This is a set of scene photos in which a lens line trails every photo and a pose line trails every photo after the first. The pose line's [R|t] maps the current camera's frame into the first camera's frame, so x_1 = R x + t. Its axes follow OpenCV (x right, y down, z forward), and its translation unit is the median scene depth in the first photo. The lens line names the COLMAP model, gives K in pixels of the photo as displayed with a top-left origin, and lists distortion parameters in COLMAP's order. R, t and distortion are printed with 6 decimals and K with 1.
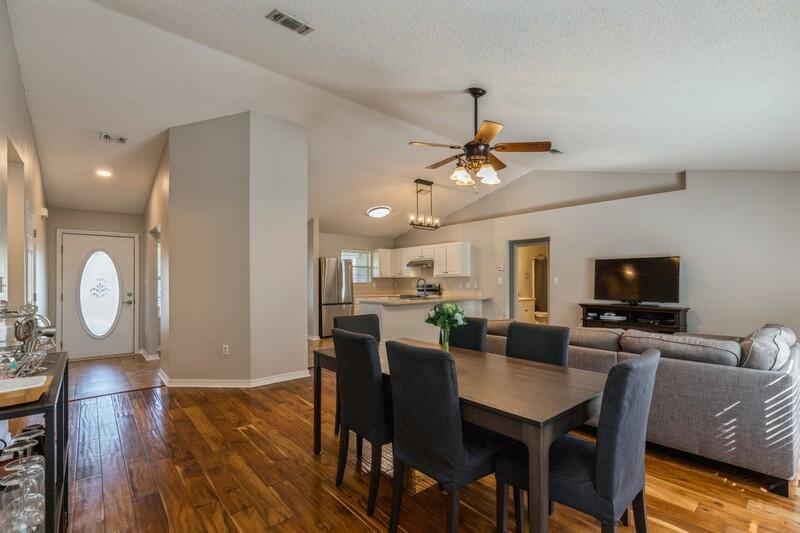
lens RADIAL K [[365.5, 0, 414.1], [0, 365.5, 280.1], [0, 0, 1]] dist [-0.000047, -0.000093]
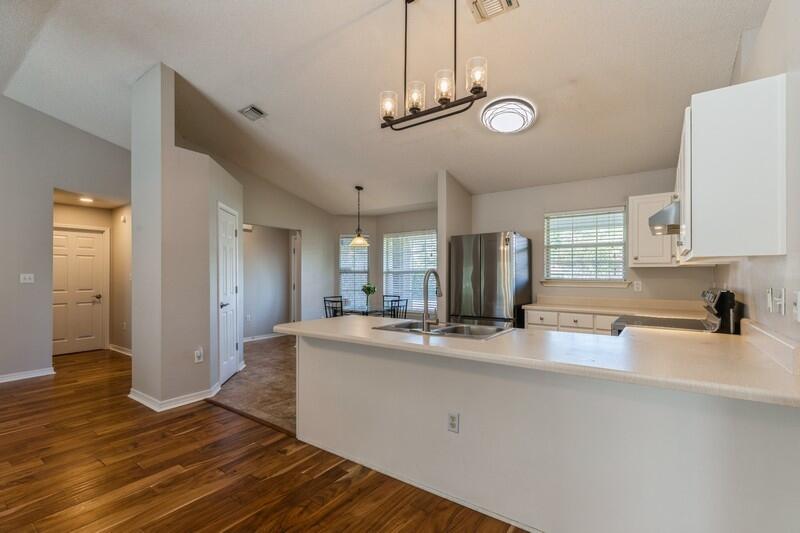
lens RADIAL K [[362.9, 0, 400.5], [0, 362.9, 273.1], [0, 0, 1]] dist [0.000081, -0.000154]
pose [[0.202530, -0.001497, -0.979275, 0.282672], [0.003841, 0.999992, -0.000734, -0.001753], [0.979268, -0.003613, 0.202534, 0.749439]]
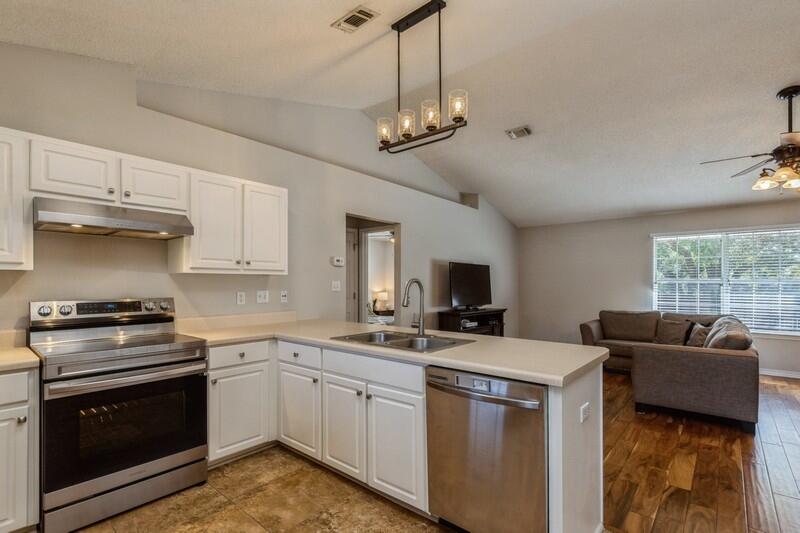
lens RADIAL K [[378.8, 0, 407.3], [0, 378.8, 281.2], [0, 0, 1]] dist [0.001362, 0.000447]
pose [[-0.132365, 0.009530, 0.991155, -0.283247], [-0.002200, 0.999948, -0.009908, -0.000005], [-0.991199, -0.003492, -0.132337, 0.876067]]
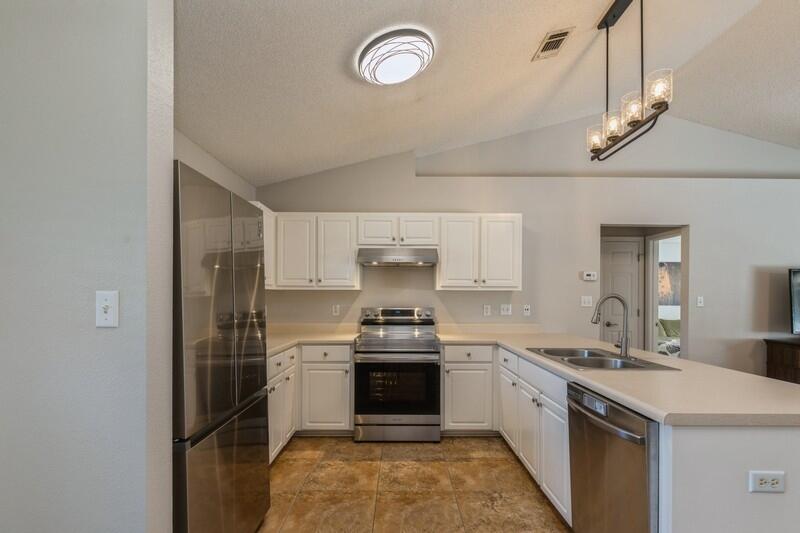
lens RADIAL K [[375.2, 0, 399.1], [0, 375.2, 298.8], [0, 0, 1]] dist [0.001068, 0.000027]
pose [[0.674648, 0.004515, 0.738126, -0.293915], [-0.010090, 0.999944, 0.003105, -0.000664], [-0.738070, -0.009542, 0.674656, 0.759335]]
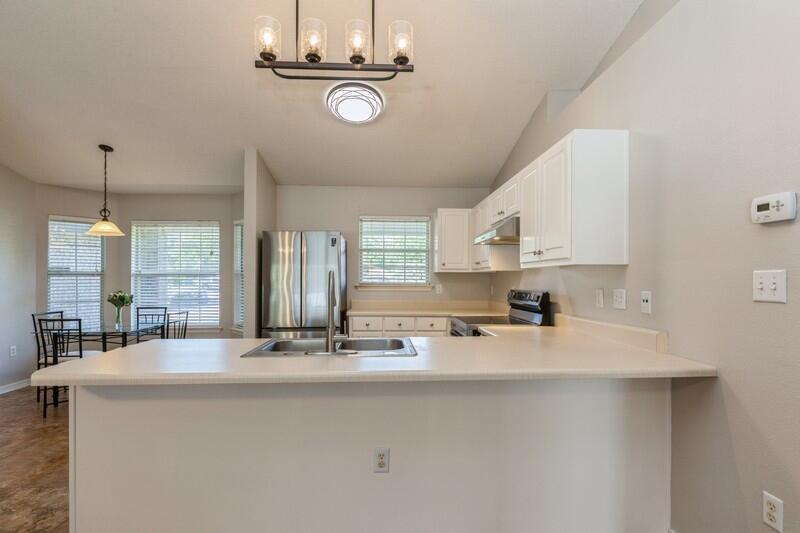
lens RADIAL K [[382.6, 0, 399.3], [0, 382.6, 278.0], [0, 0, 1]] dist [-0.003340, -0.000336]
pose [[0.769477, 0.003075, -0.638667, 0.191655], [-0.002746, 0.999995, 0.001506, -0.001167], [0.638669, 0.000595, 0.769481, 0.680678]]
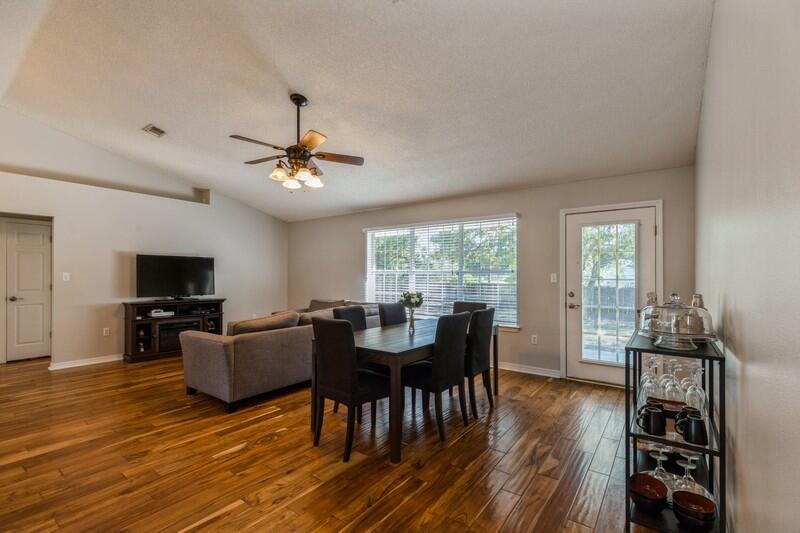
lens RADIAL K [[356.0, 0, 402.7], [0, 356.0, 271.6], [0, 0, 1]] dist [0.001053, -0.000014]
pose [[-0.197102, 0.010933, 0.980322, -0.371858], [0.000029, 0.999938, -0.011146, -0.001698], [-0.980383, -0.002168, -0.197090, 0.371057]]
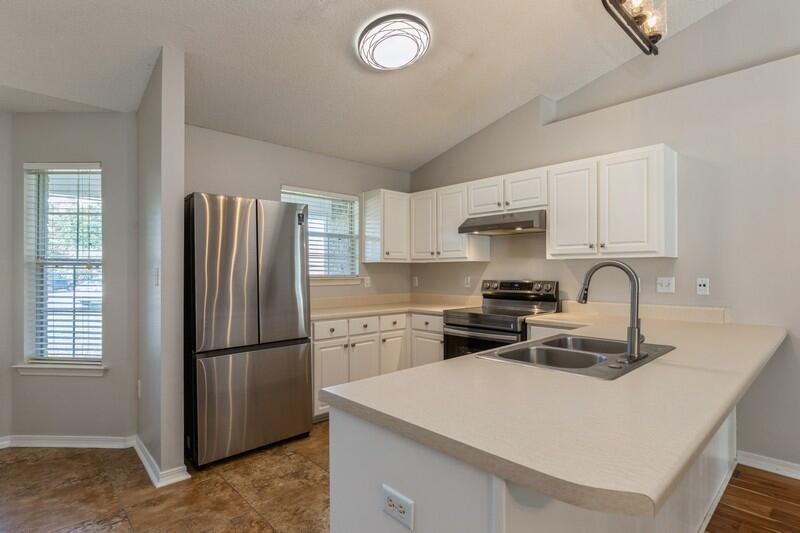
lens RADIAL K [[408.7, 0, 400.0], [0, 408.7, 266.5], [0, 0, 1]] dist [-0.003371, -0.000491]
pose [[0.999953, 0.000198, 0.009737, -0.089364], [-0.000143, 0.999984, -0.005613, -0.000665], [-0.009738, 0.005611, 0.999937, 0.630392]]
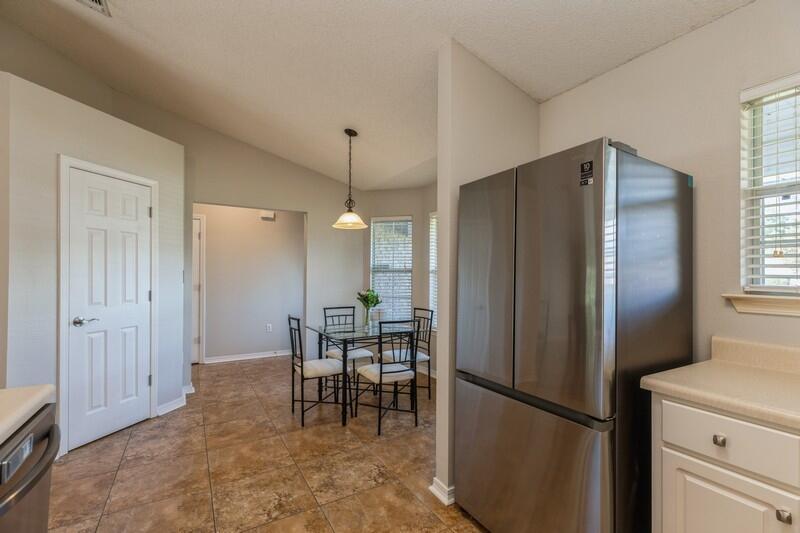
lens RADIAL K [[356.0, 0, 402.7], [0, 356.0, 271.6], [0, 0, 1]] dist [0.001053, -0.000014]
pose [[-0.196864, -0.004938, -0.980418, -0.004485], [0.000040, 0.999987, -0.005045, -0.000806], [0.980431, -0.001032, -0.196862, 0.944682]]
